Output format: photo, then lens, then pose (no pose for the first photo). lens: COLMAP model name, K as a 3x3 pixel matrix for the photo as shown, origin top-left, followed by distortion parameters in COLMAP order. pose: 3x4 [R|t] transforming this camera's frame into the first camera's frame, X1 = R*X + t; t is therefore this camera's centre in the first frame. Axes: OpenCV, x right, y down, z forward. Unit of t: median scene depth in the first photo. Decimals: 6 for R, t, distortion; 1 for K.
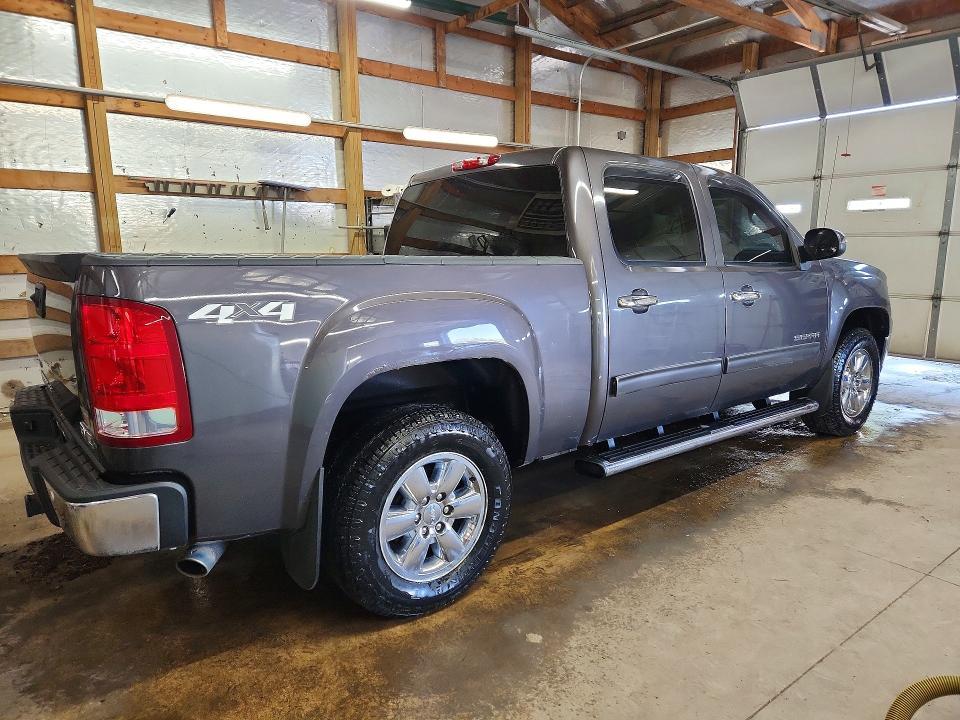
lens RADIAL K [[658.9, 0, 480.0], [0, 658.9, 360.0], [0, 0, 1]] dist [0.059060, -0.070242]
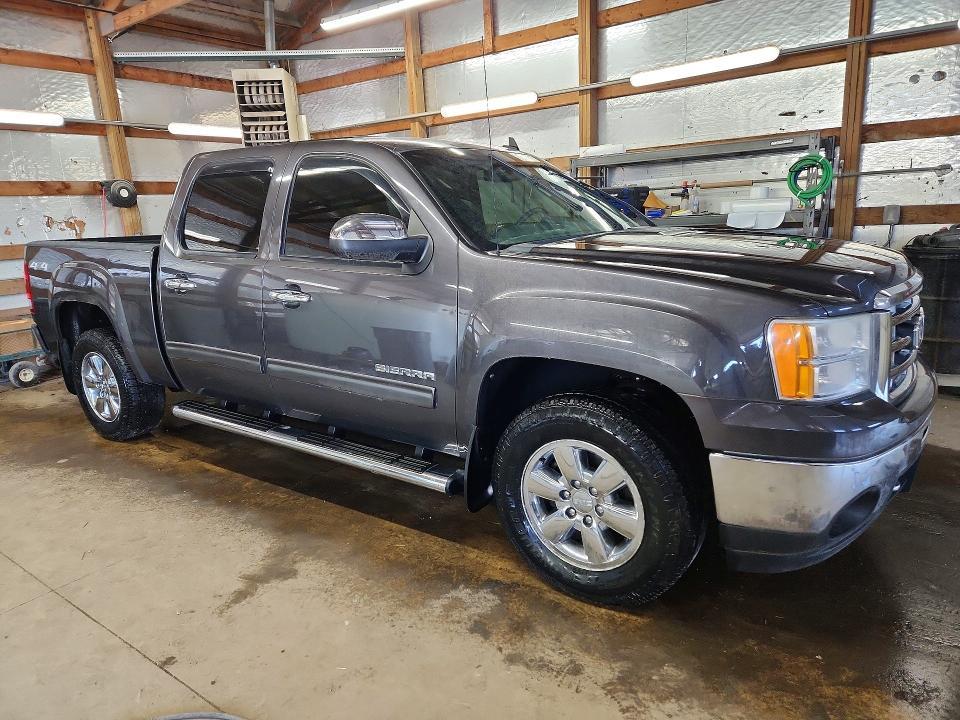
lens RADIAL K [[658.9, 0, 480.0], [0, 658.9, 360.0], [0, 0, 1]] dist [0.059060, -0.070242]
pose [[0.256435, 0.209404, -0.943605, 1.337857], [-0.122167, 0.975442, 0.183269, -0.210287], [0.958810, 0.068280, 0.275720, 1.039119]]
